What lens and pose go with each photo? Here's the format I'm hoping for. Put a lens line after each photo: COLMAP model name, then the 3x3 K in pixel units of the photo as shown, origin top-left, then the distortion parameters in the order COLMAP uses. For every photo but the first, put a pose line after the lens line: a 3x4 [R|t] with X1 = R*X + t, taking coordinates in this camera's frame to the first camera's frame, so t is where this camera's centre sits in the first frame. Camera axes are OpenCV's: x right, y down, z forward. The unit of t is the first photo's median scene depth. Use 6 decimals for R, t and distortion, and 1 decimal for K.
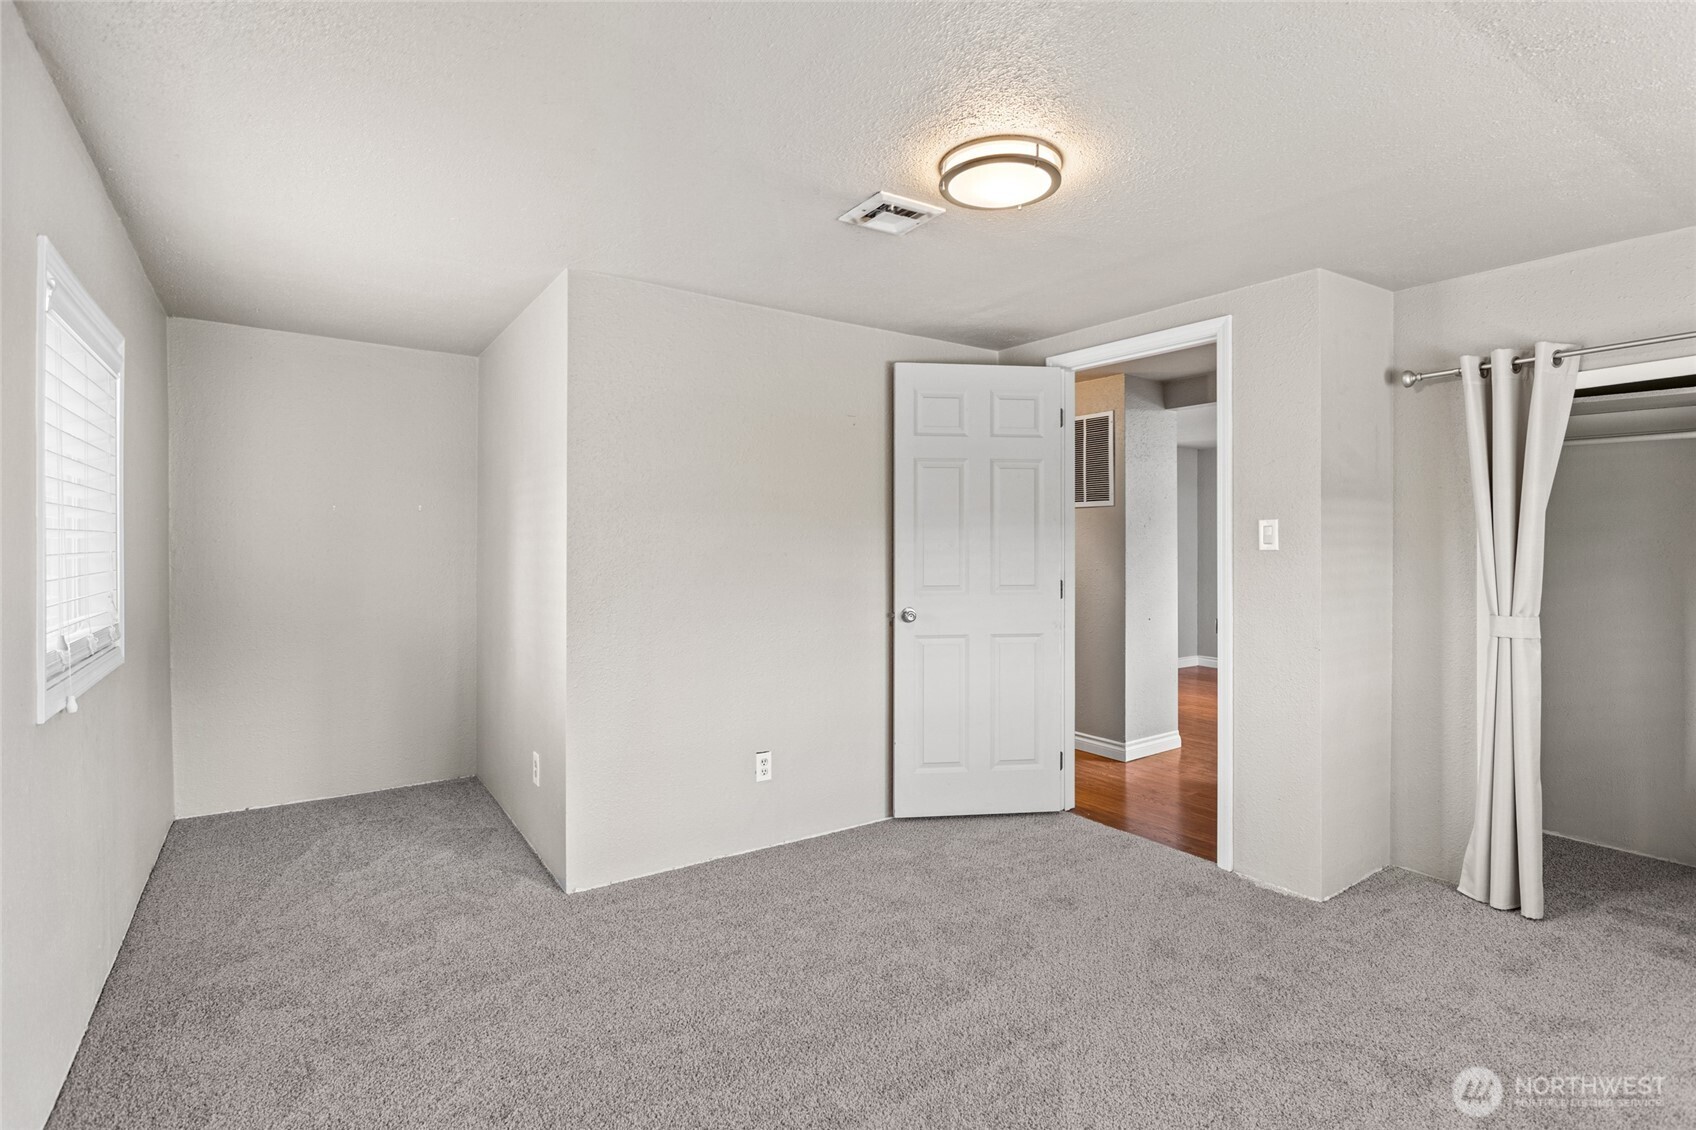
lens RADIAL K [[796.0, 0, 851.4], [0, 796.0, 541.7], [0, 0, 1]] dist [-0.001870, 0.001186]
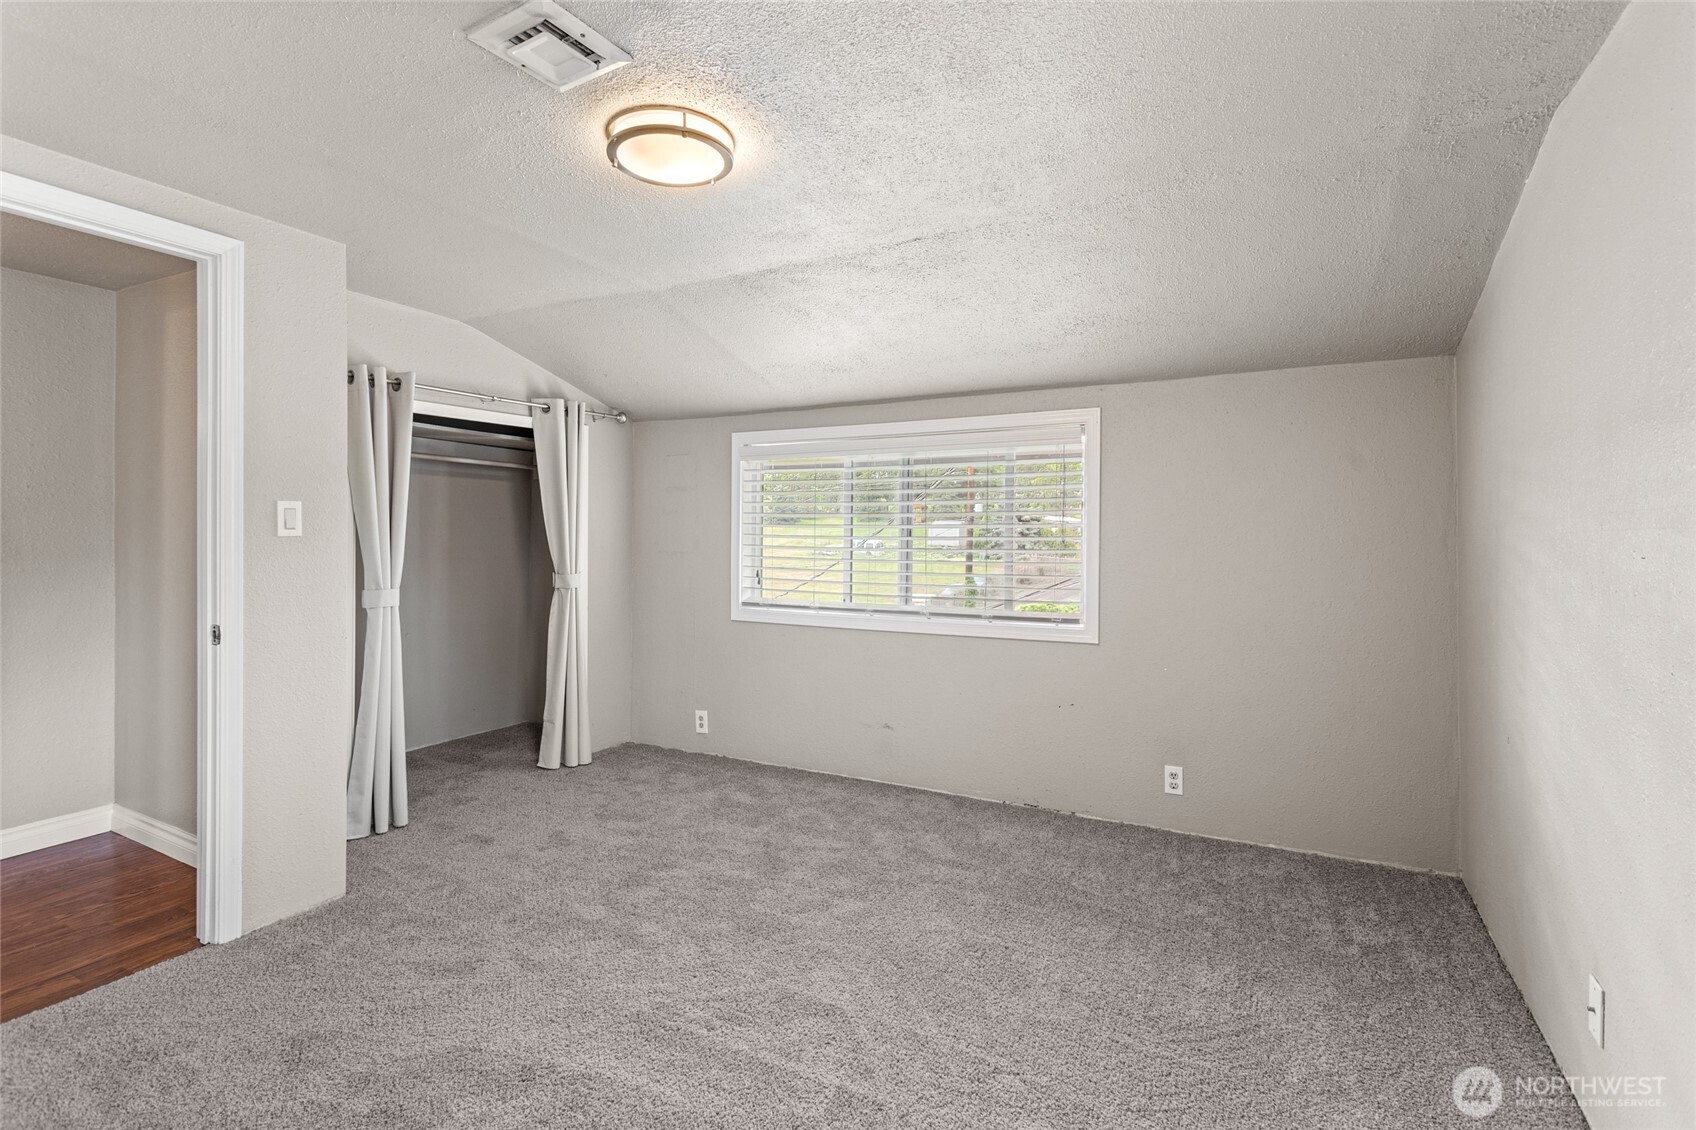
lens RADIAL K [[796.0, 0, 851.4], [0, 796.0, 541.7], [0, 0, 1]] dist [-0.001870, 0.001186]
pose [[-0.459605, -0.008383, 0.888084, -0.583672], [-0.009756, 0.999943, 0.004390, 0.007599], [-0.888070, -0.006647, -0.459661, 0.933062]]
